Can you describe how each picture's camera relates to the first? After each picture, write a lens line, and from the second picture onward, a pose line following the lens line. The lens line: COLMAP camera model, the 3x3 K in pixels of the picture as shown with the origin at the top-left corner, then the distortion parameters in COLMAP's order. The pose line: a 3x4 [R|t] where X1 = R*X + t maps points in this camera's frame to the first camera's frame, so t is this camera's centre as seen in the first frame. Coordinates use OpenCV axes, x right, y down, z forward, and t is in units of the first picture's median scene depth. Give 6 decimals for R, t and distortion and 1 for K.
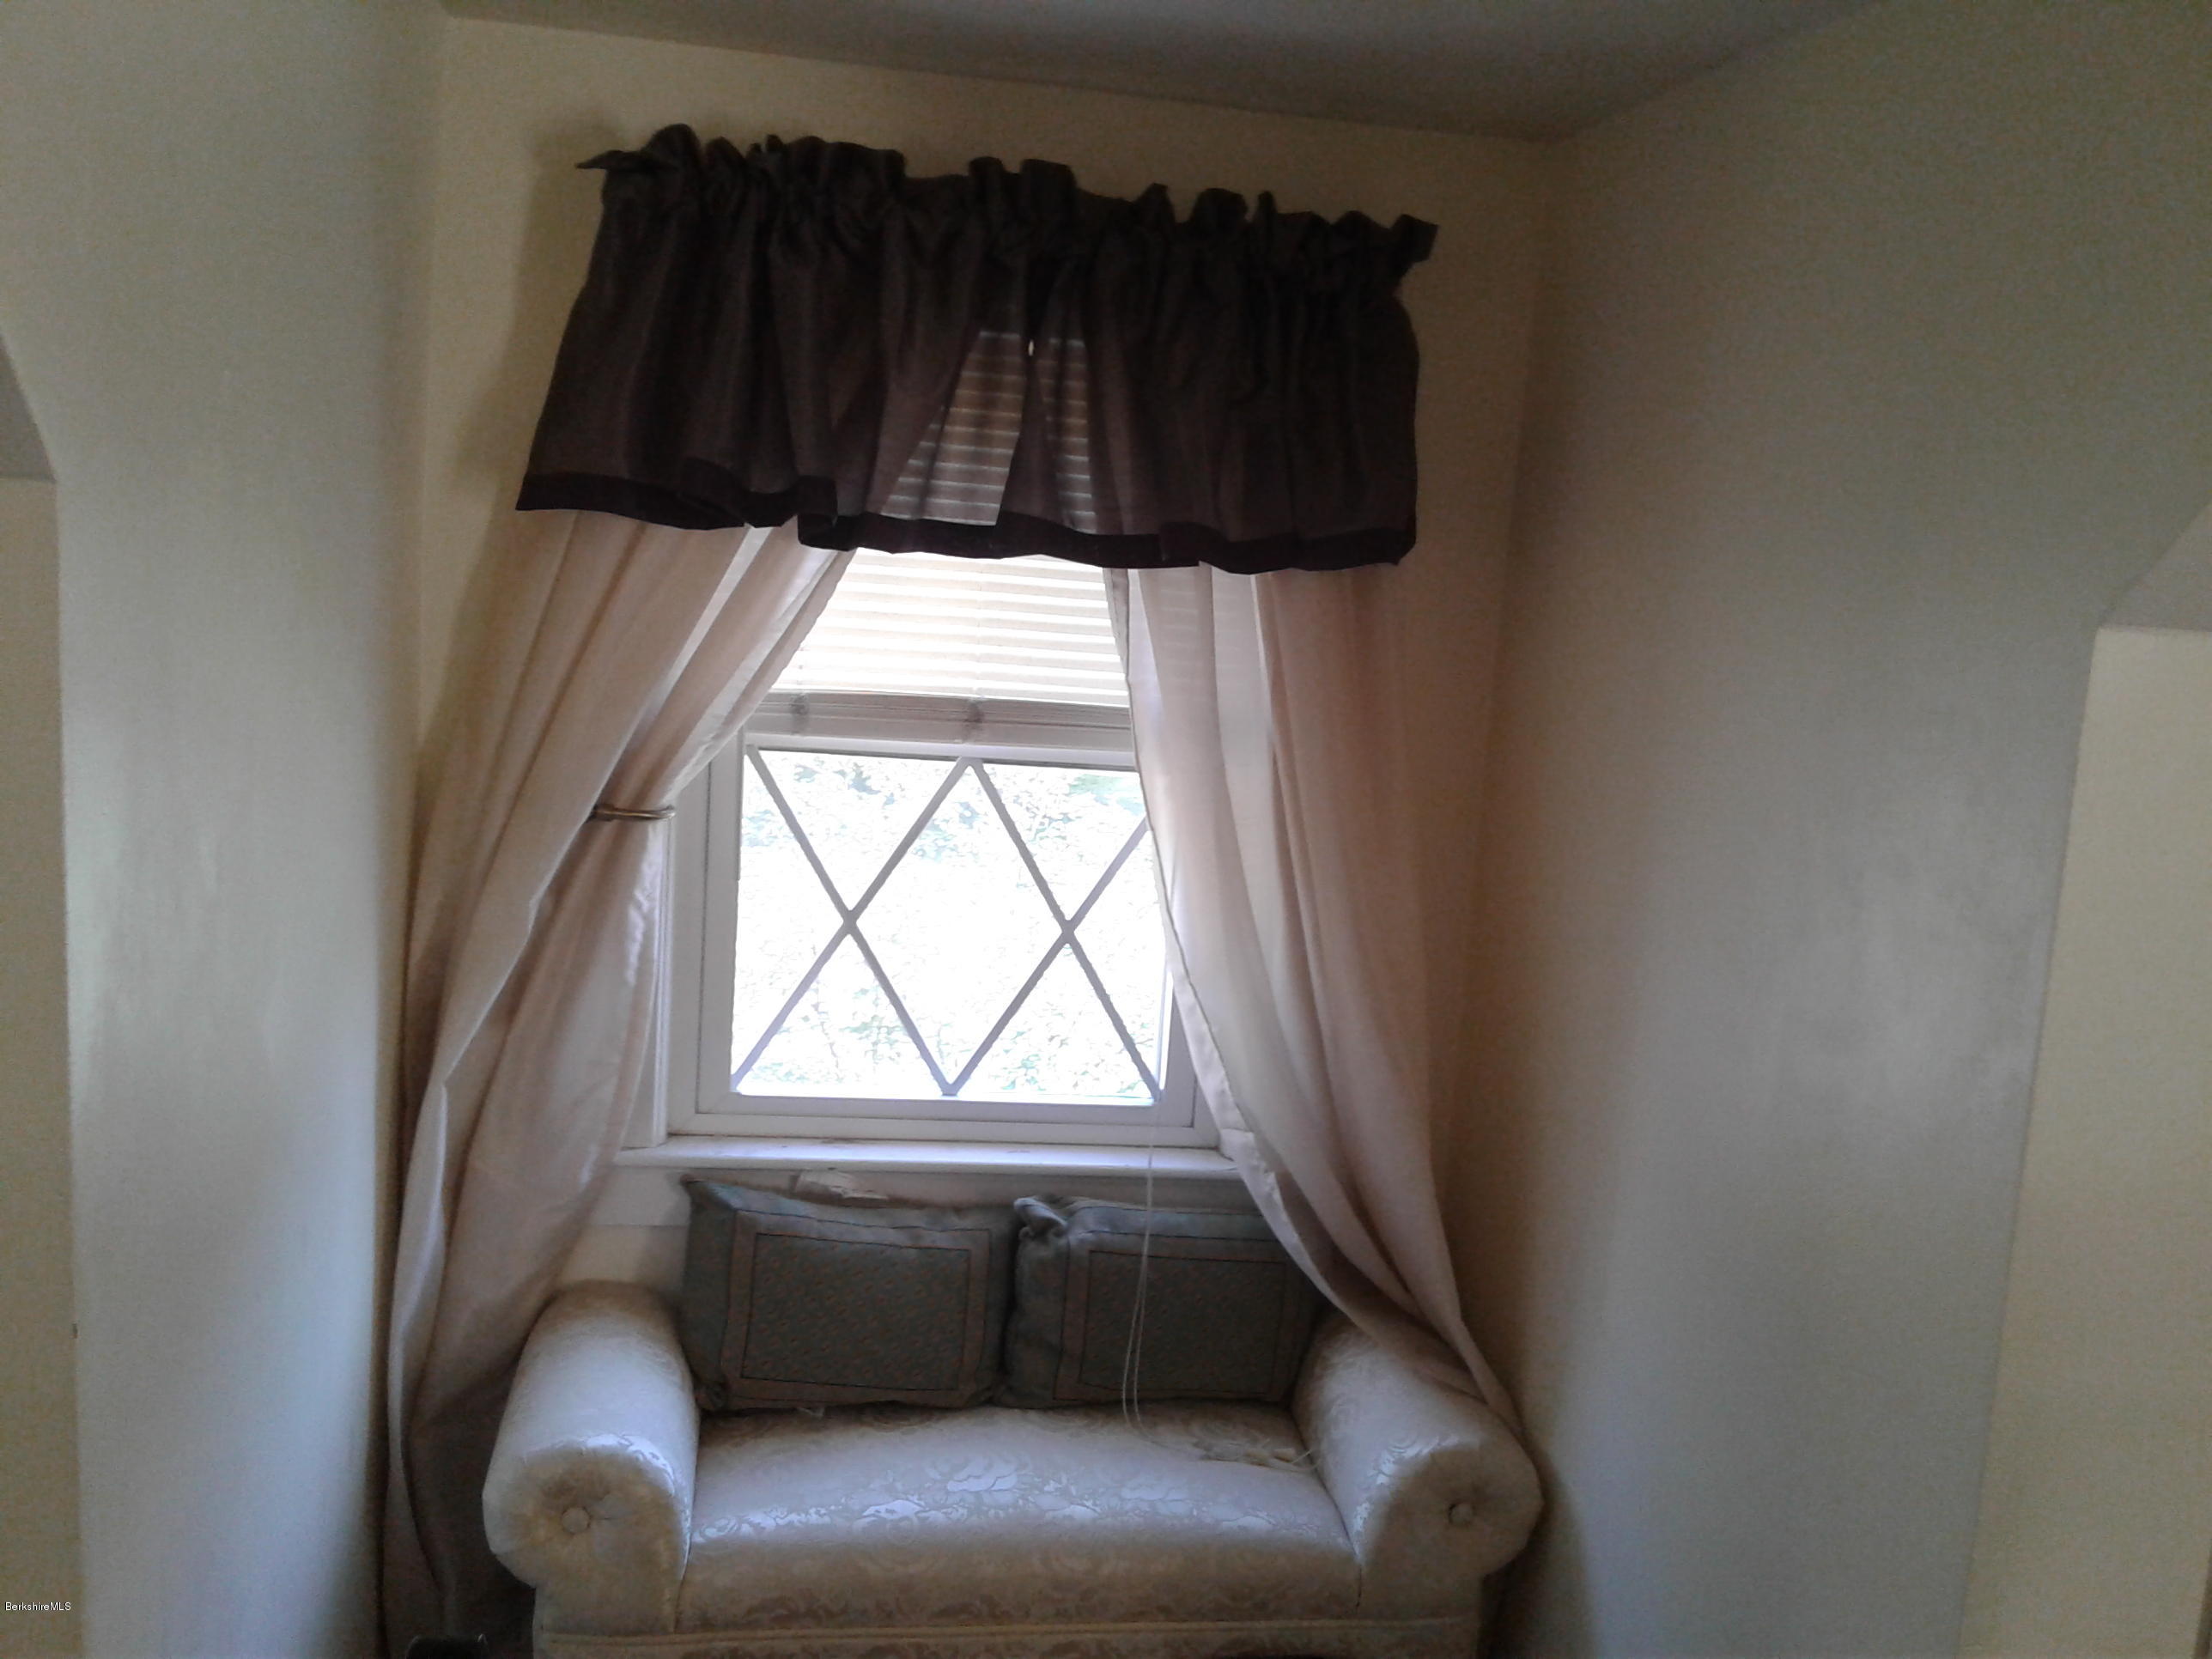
lens RADIAL K [[2120.1, 0, 1106.0], [0, 2120.1, 829.5], [0, 0, 1]] dist [0.271714, -0.862268]
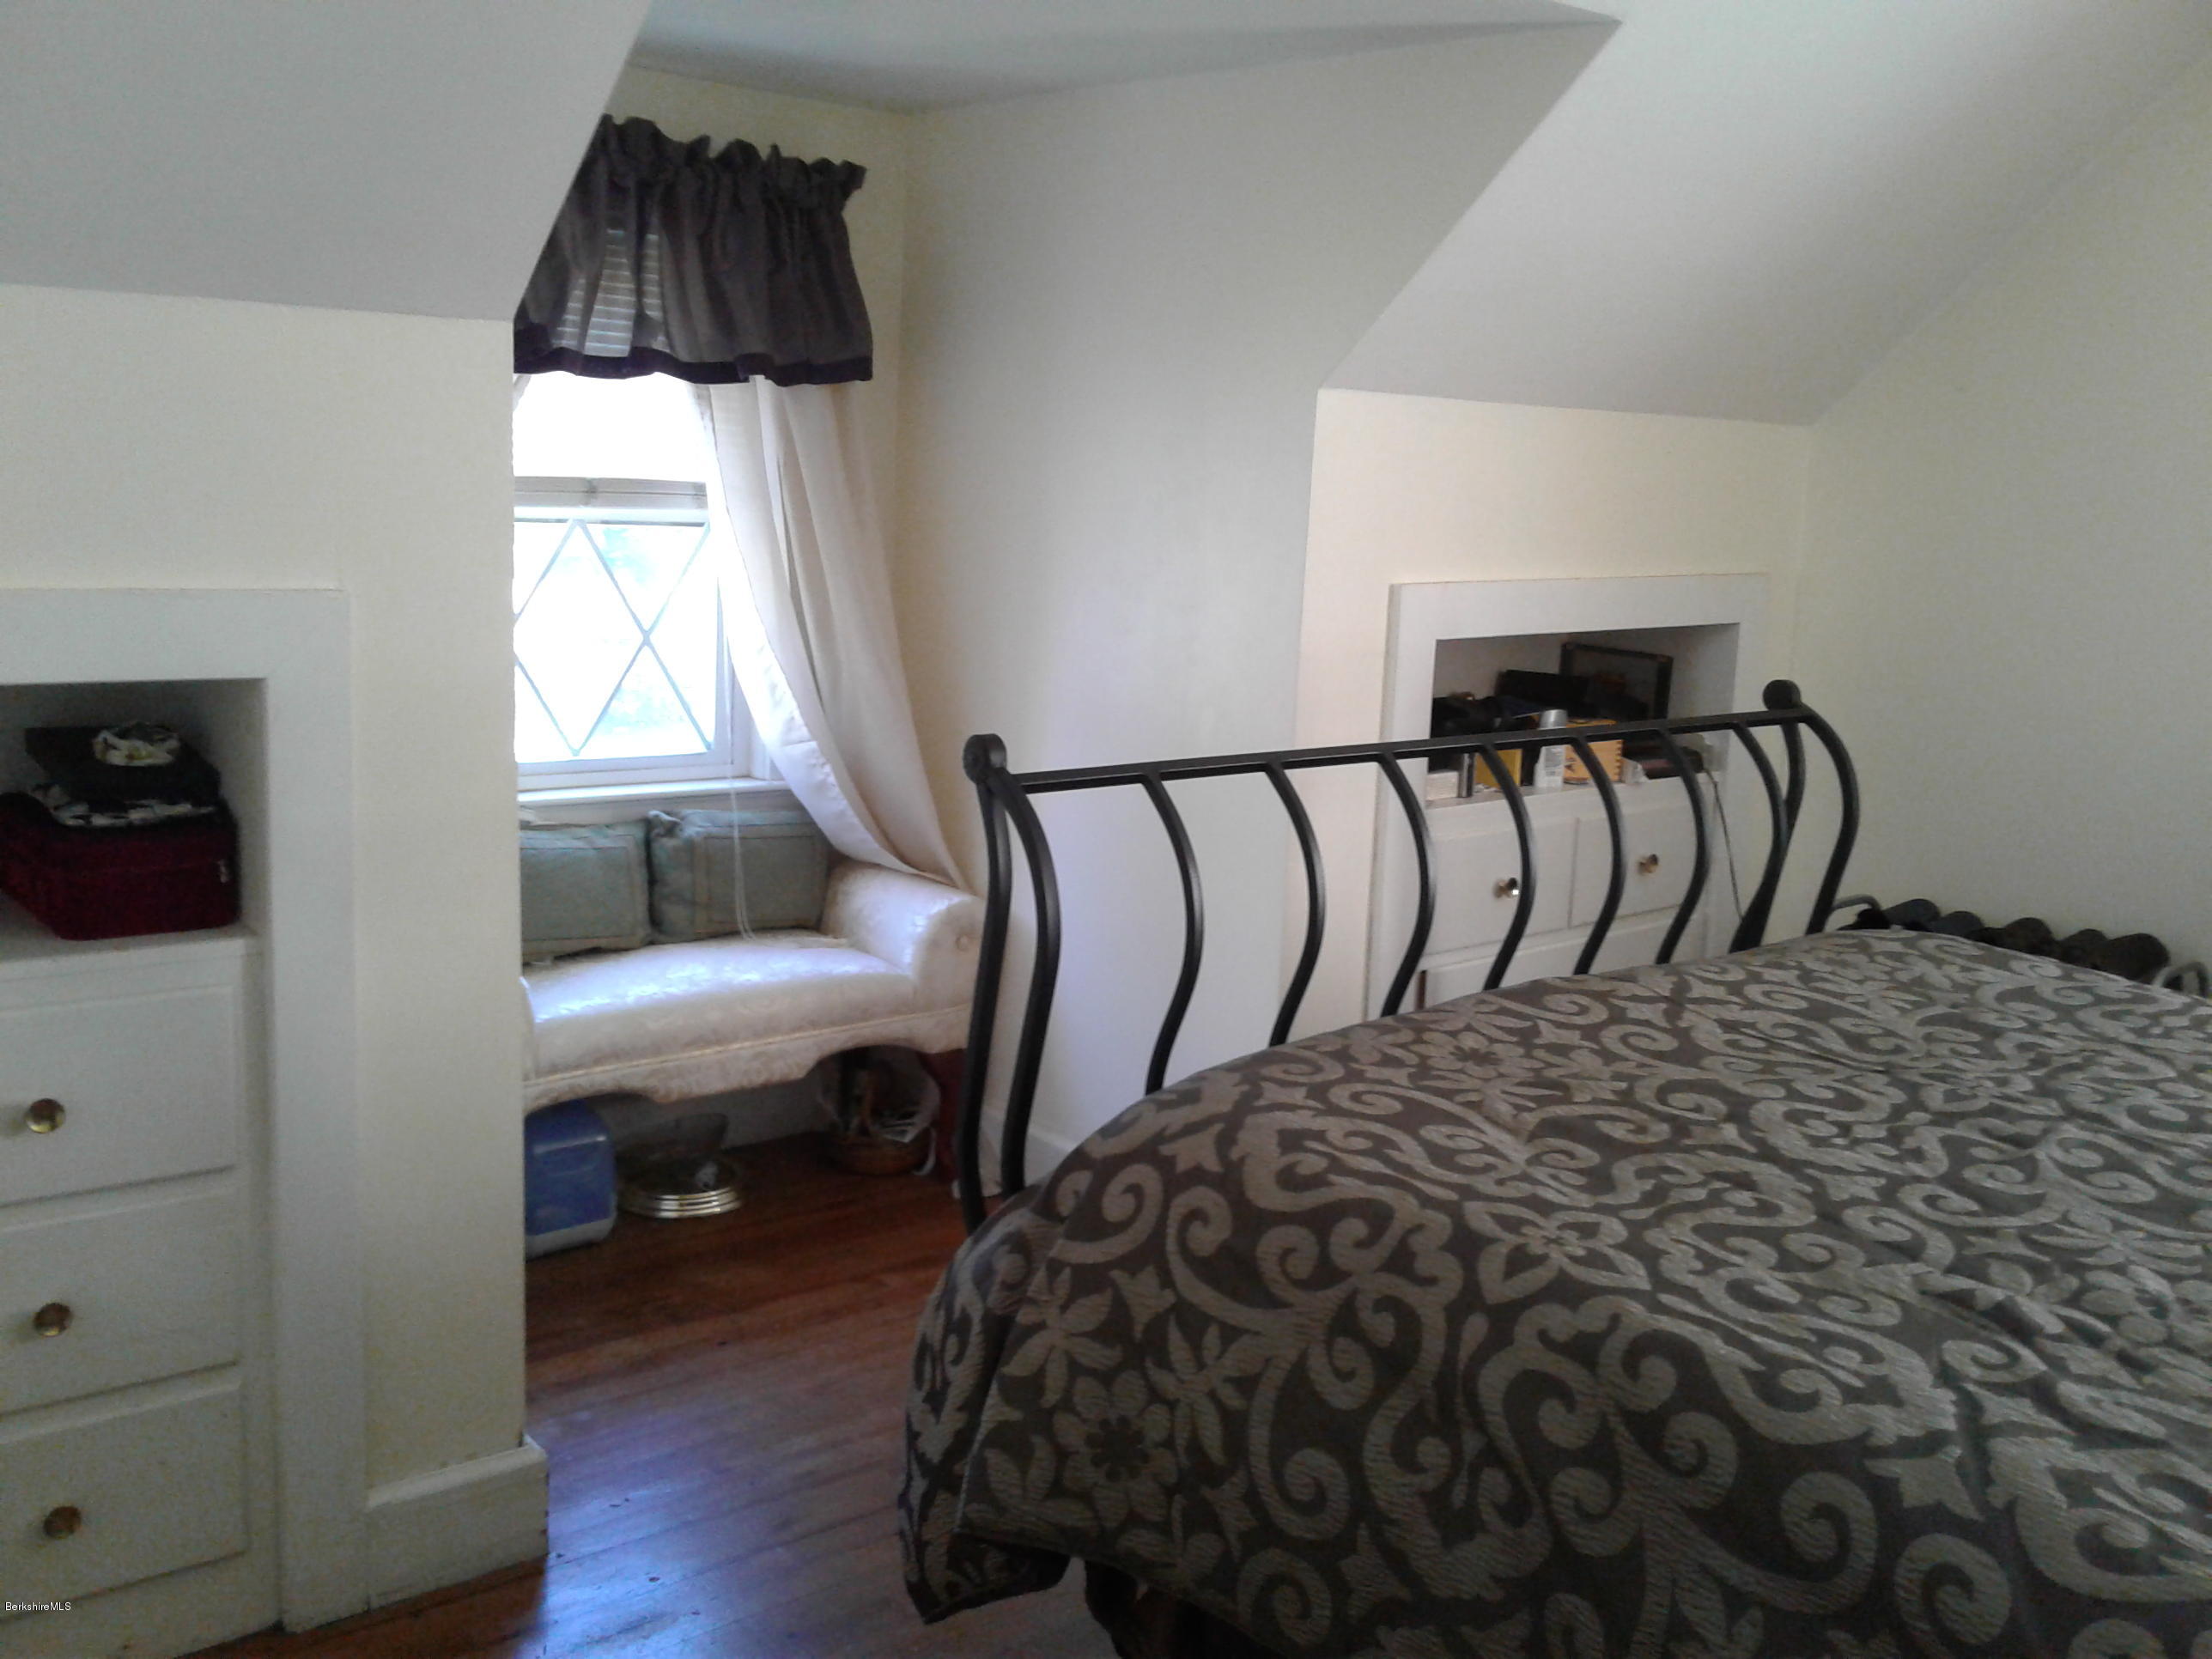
lens RADIAL K [[2120.1, 0, 1106.0], [0, 2120.1, 829.5], [0, 0, 1]] dist [0.271714, -0.862268]
pose [[0.861484, -0.121325, 0.493077, -0.552607], [0.093373, 0.992328, 0.081031, 0.099495], [-0.499126, -0.023767, 0.866204, -0.510496]]
